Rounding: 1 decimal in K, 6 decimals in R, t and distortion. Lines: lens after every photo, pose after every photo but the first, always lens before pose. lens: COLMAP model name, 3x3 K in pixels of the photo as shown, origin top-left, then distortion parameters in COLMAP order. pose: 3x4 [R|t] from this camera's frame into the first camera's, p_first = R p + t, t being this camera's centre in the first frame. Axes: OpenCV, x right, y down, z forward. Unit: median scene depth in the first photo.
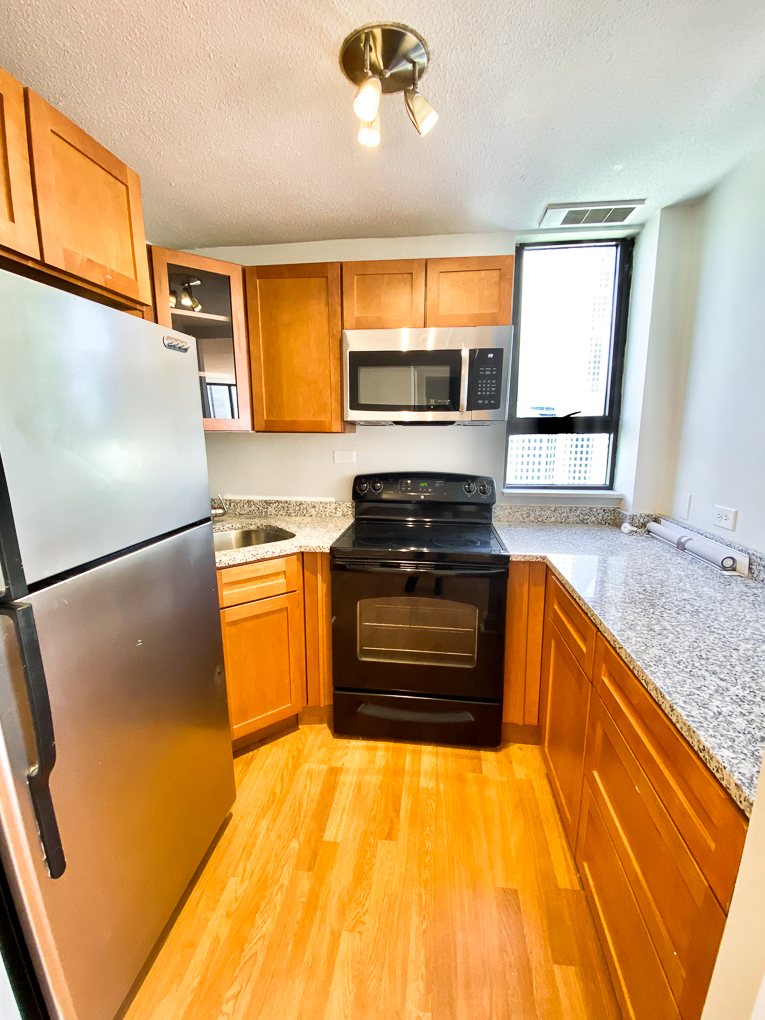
lens RADIAL K [[425.3, 0, 387.8], [0, 425.3, 511.3], [0, 0, 1]] dist [0.000430, -0.001031]
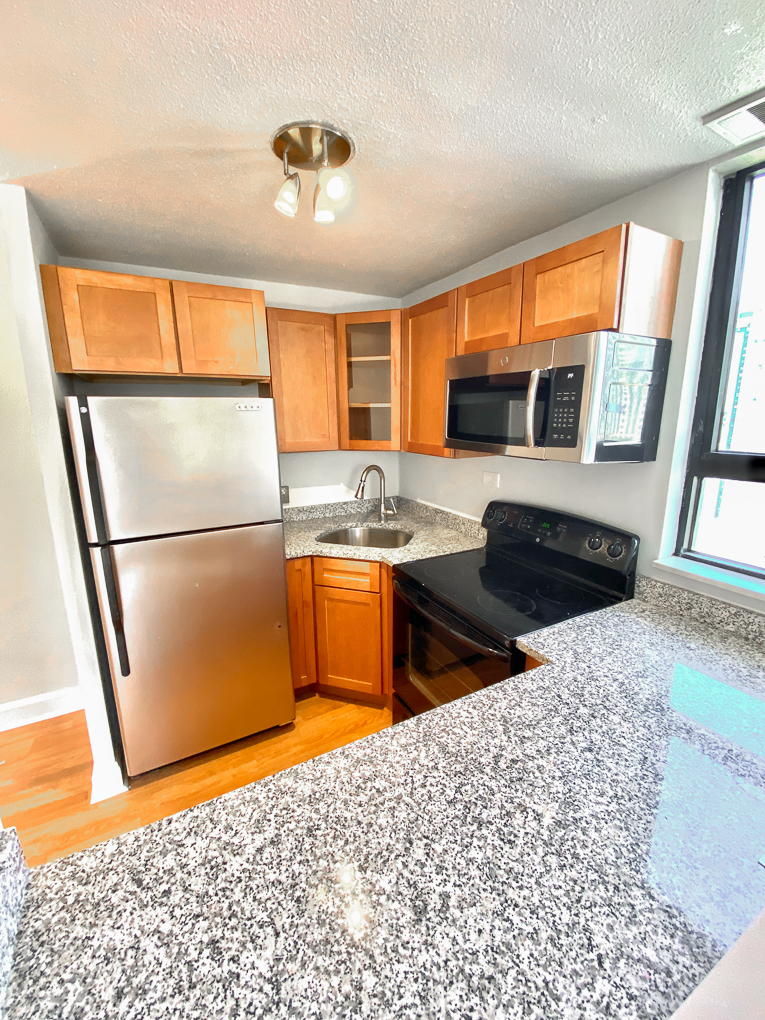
lens RADIAL K [[425.3, 0, 386.5], [0, 425.3, 507.7], [0, 0, 1]] dist [0.000430, -0.001031]
pose [[0.590297, 0.175821, -0.787805, 0.685618], [-0.150546, 0.982845, 0.106547, -0.173051], [0.793023, 0.055706, 0.606639, 0.313606]]
